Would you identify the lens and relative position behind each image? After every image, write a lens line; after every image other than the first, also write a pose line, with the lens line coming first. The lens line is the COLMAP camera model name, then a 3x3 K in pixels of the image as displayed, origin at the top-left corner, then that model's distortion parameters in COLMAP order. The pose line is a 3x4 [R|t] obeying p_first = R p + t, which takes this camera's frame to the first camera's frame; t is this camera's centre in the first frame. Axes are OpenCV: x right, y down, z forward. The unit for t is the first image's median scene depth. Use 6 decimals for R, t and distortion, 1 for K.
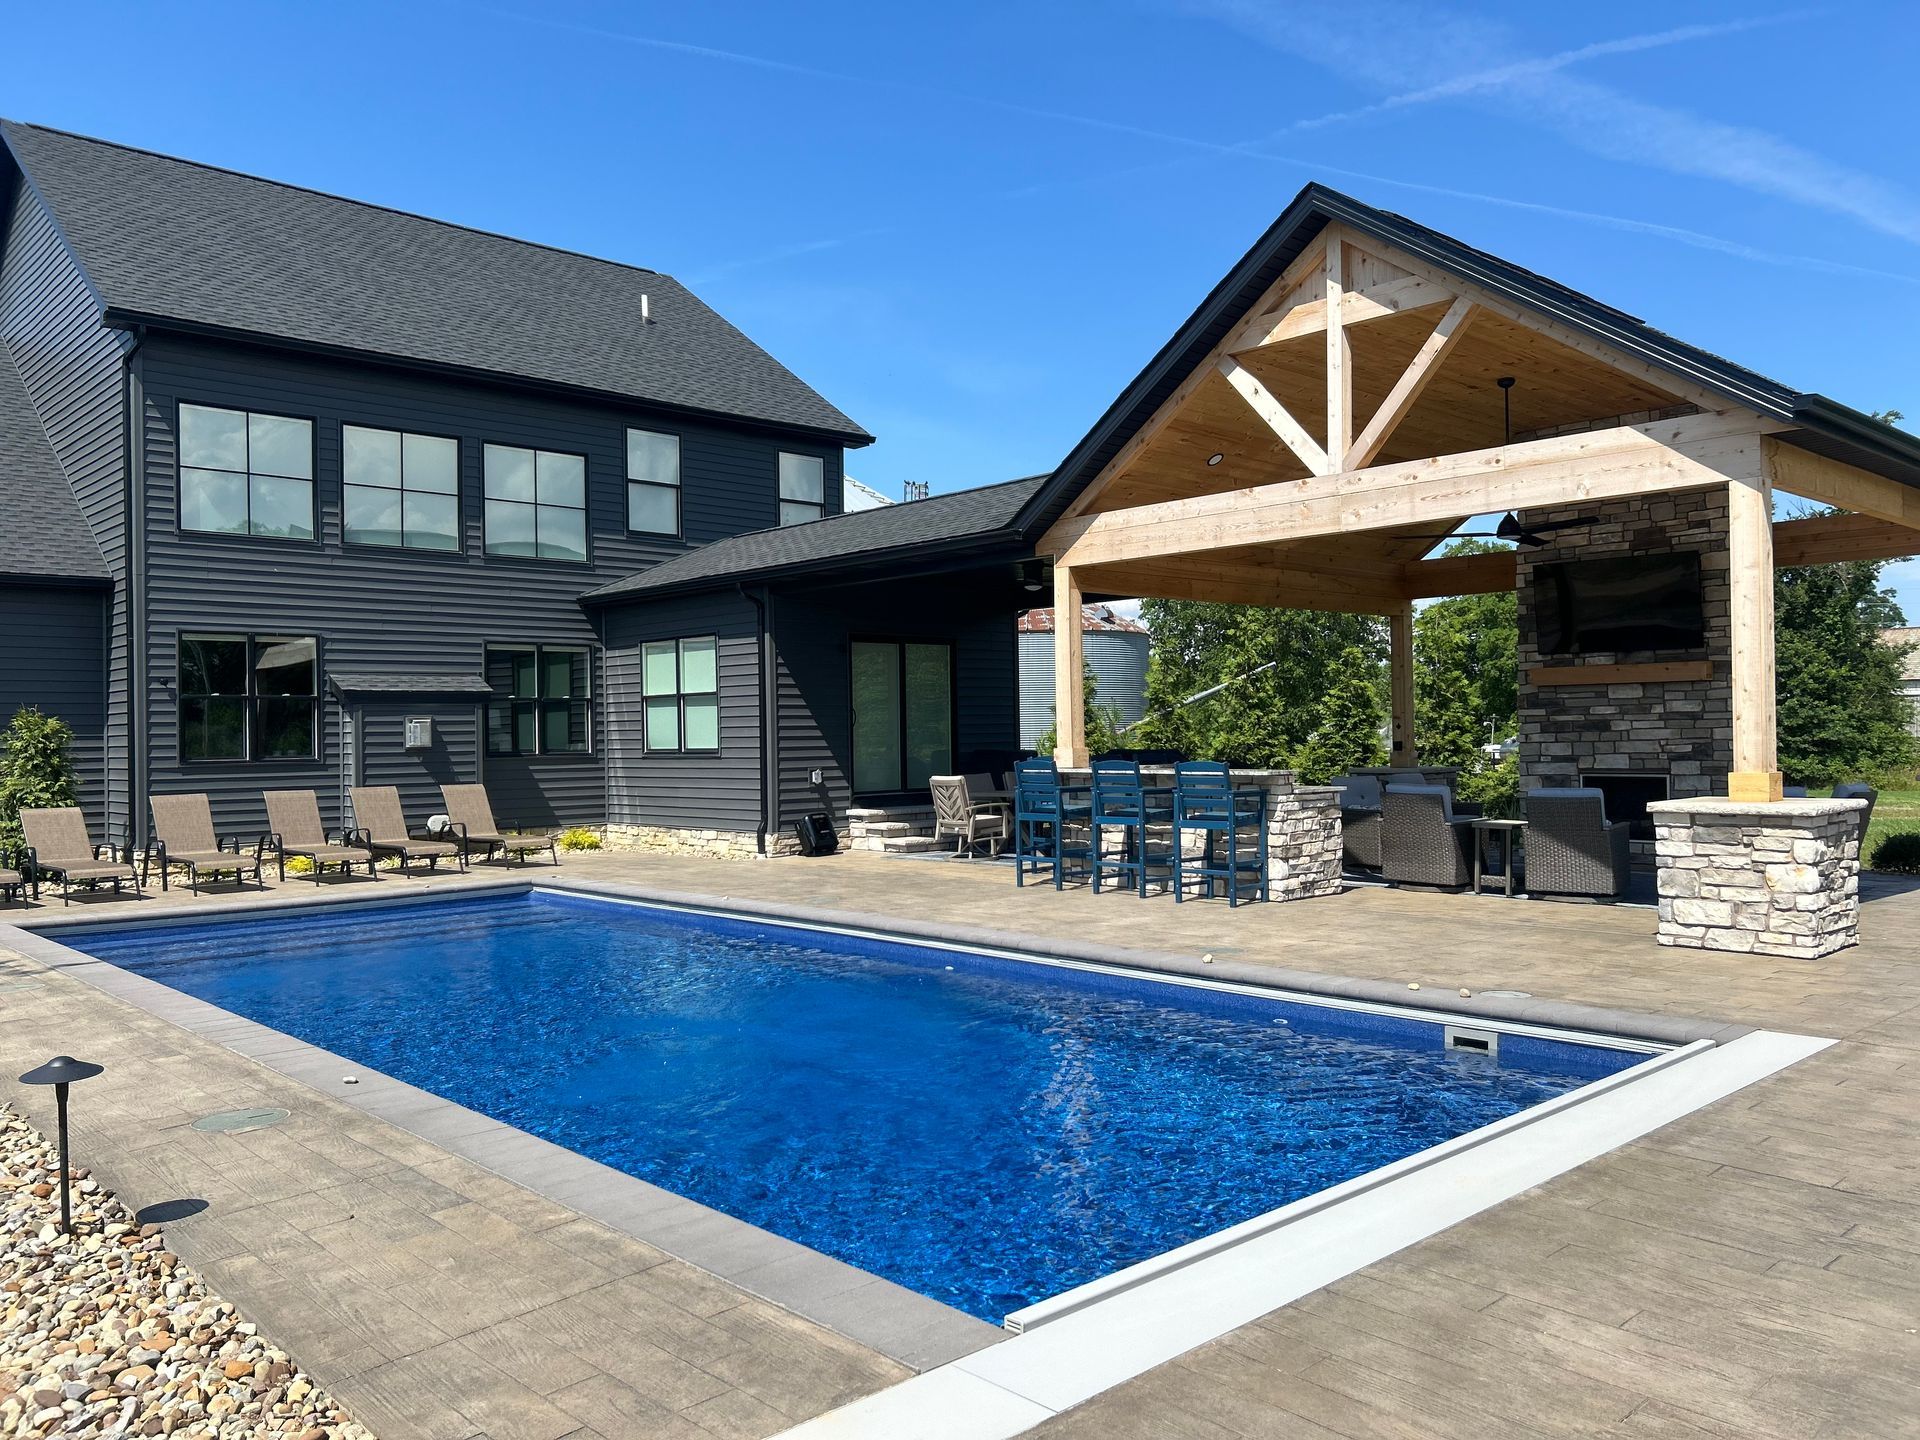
lens RADIAL K [[1466.5, 0, 972.6], [0, 1466.5, 726.6], [0, 0, 1]] dist [0.047514, -0.040791]
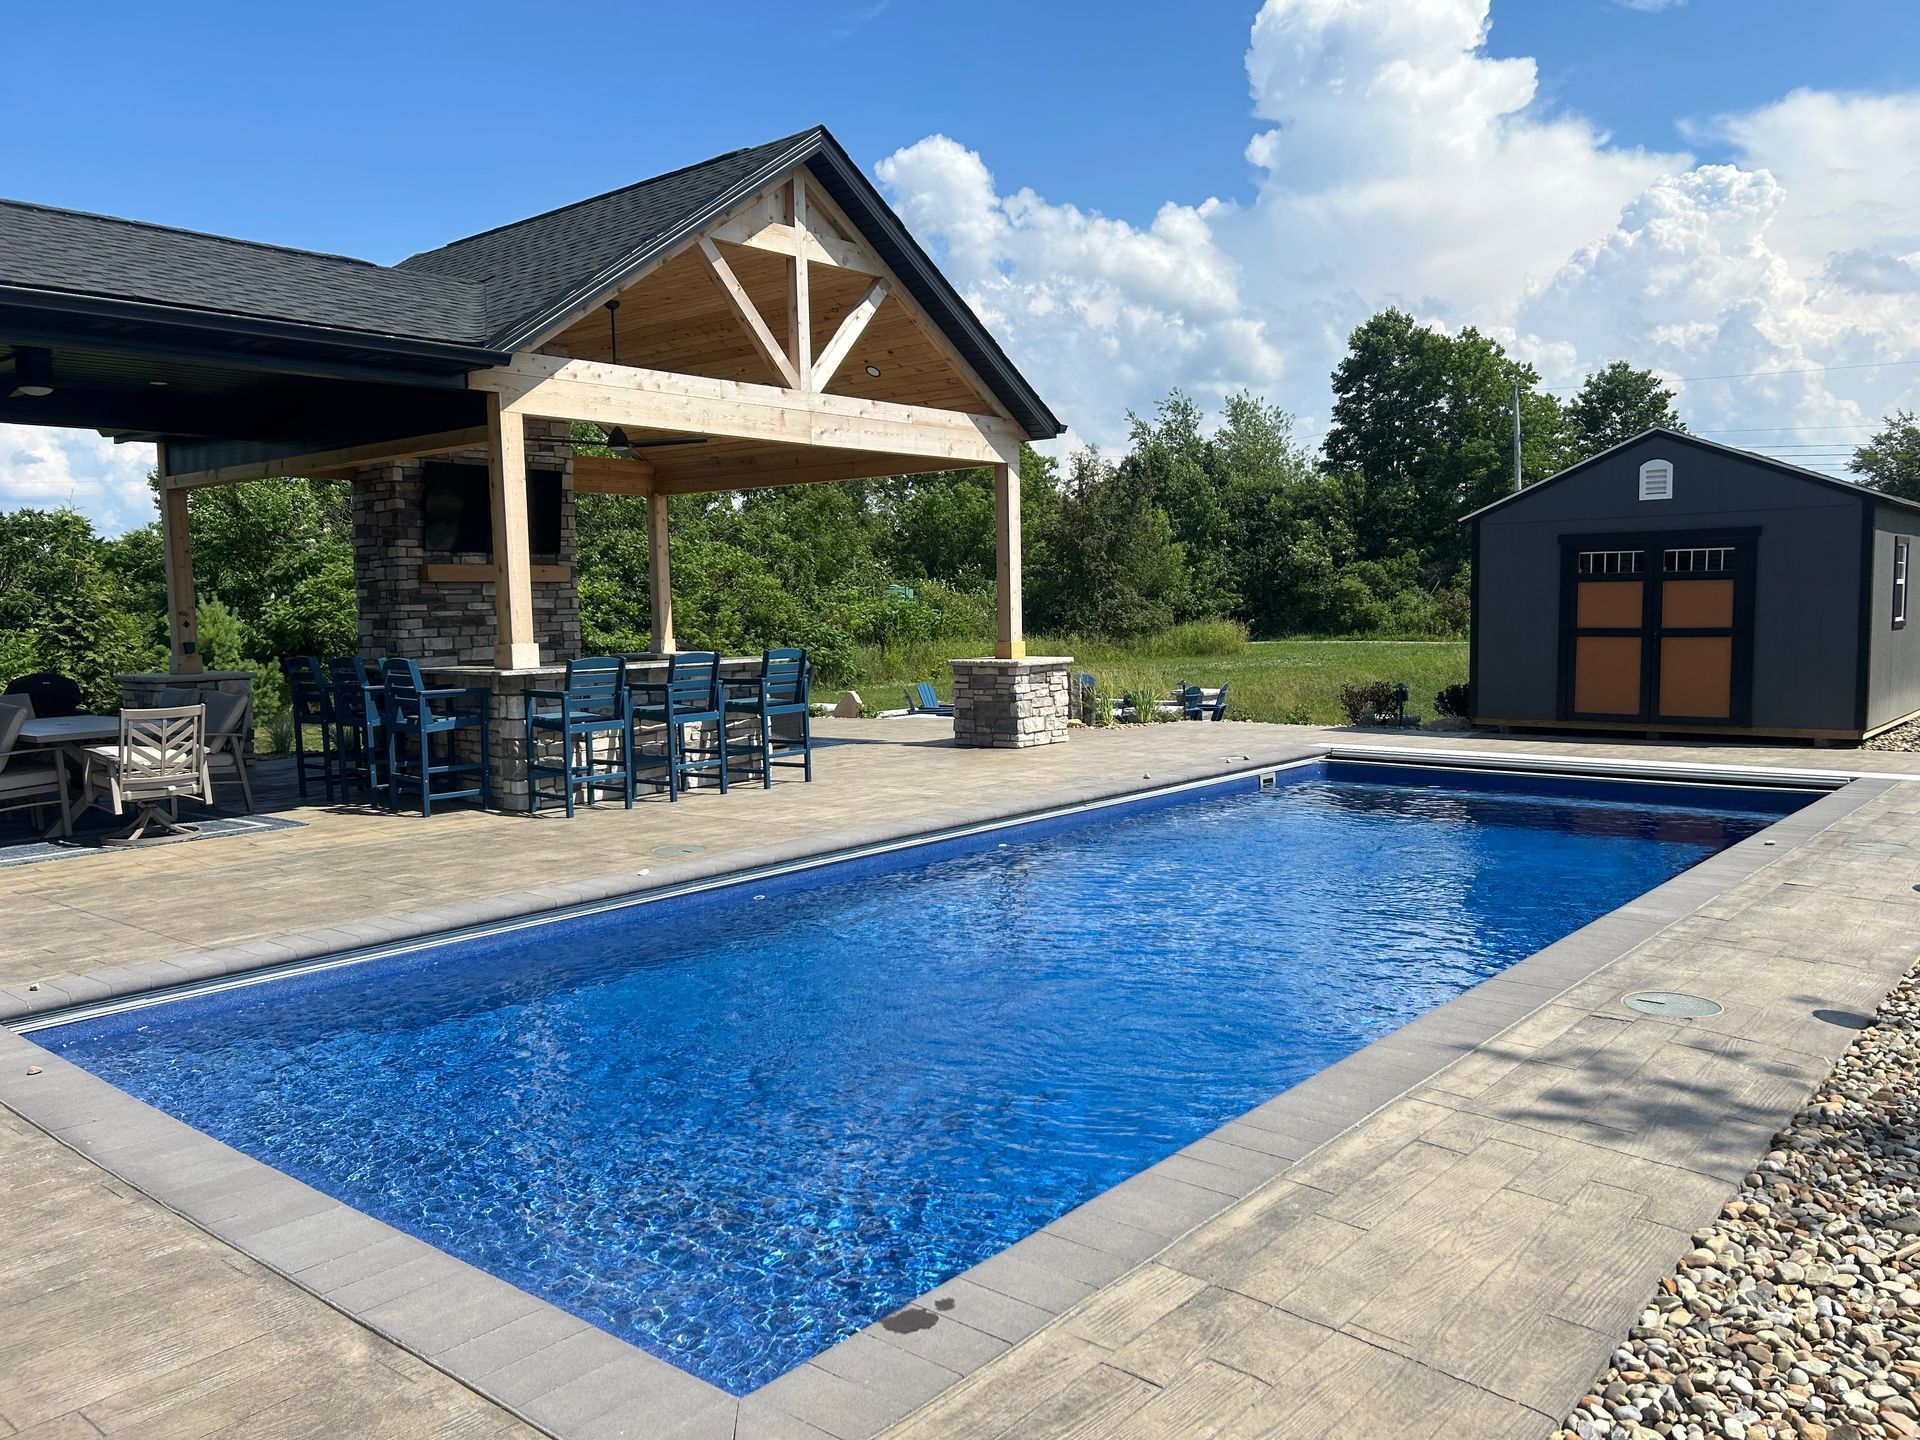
lens RADIAL K [[1466.5, 0, 972.6], [0, 1466.5, 726.6], [0, 0, 1]] dist [0.047514, -0.040791]
pose [[-0.137480, -0.067688, 0.988189, -0.868918], [0.014524, 0.997417, 0.070340, 0.007616], [-0.990398, 0.024022, -0.136142, 0.988232]]
